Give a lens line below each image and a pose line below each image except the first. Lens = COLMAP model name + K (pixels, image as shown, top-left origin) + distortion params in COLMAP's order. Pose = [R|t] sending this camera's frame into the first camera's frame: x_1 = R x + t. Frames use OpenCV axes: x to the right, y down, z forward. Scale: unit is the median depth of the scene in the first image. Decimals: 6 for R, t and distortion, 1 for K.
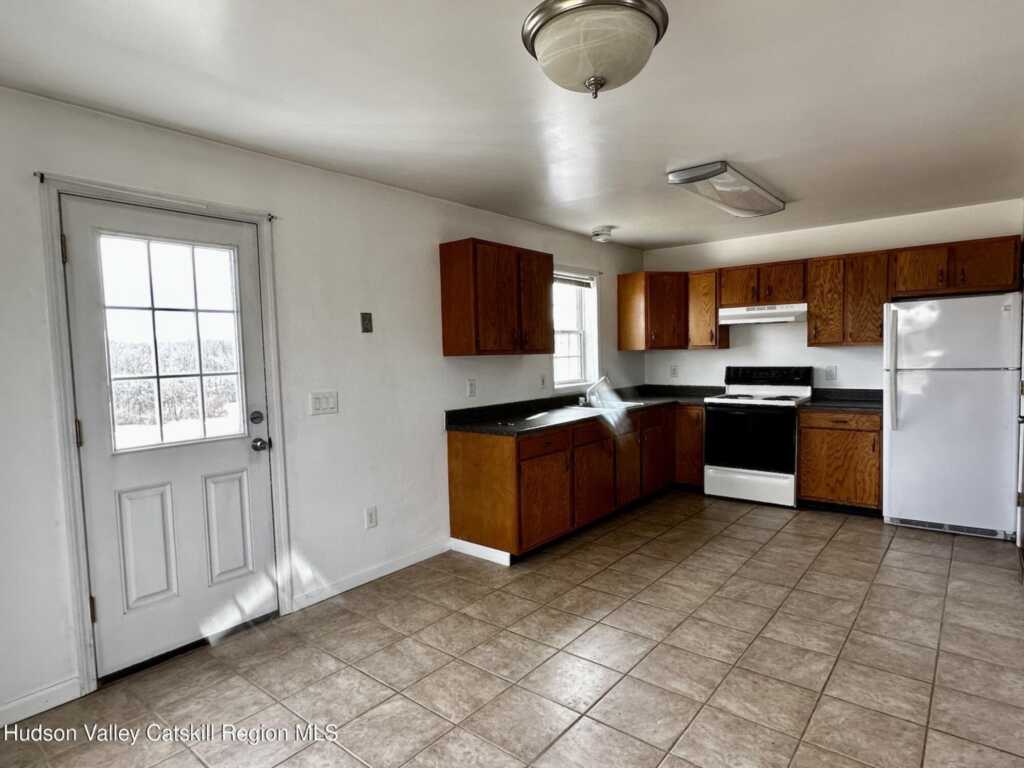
lens RADIAL K [[567.3, 0, 512.0], [0, 567.3, 384.0], [0, 0, 1]] dist [0.000265, 0.000346]
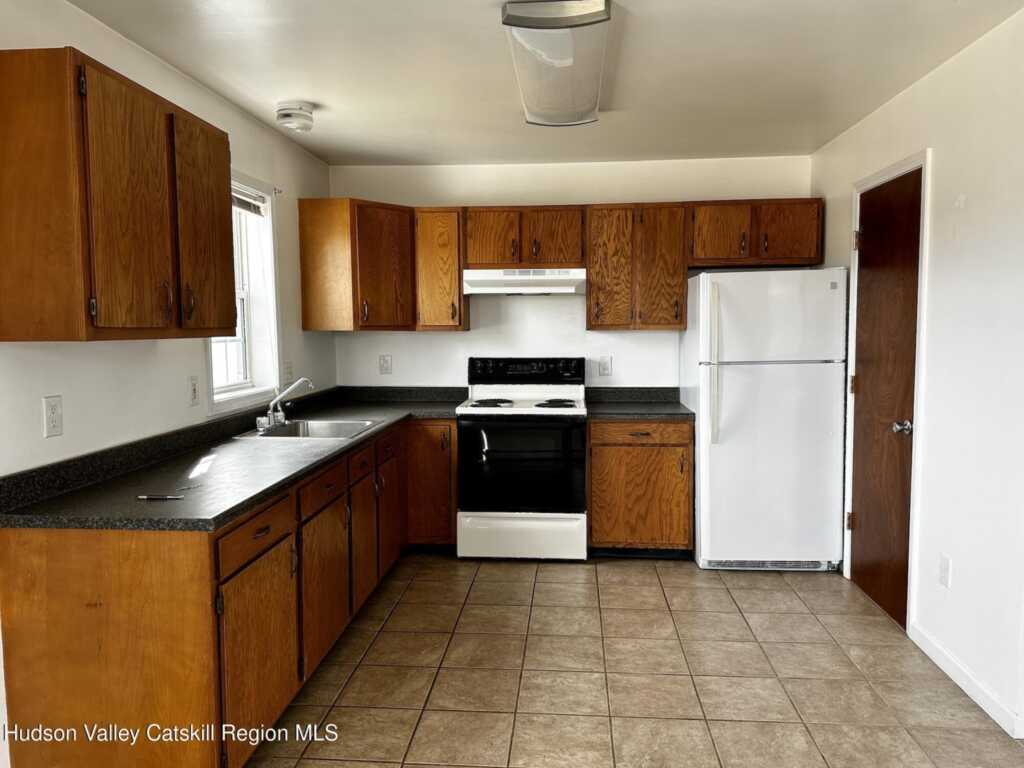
lens RADIAL K [[750.9, 0, 512.0], [0, 750.9, 384.0], [0, 0, 1]] dist [0.141905, -0.183193]
pose [[0.820913, -0.026558, 0.570435, -0.103597], [0.018192, 0.999627, 0.020361, -0.020323], [-0.570763, -0.006338, 0.821090, 0.297403]]
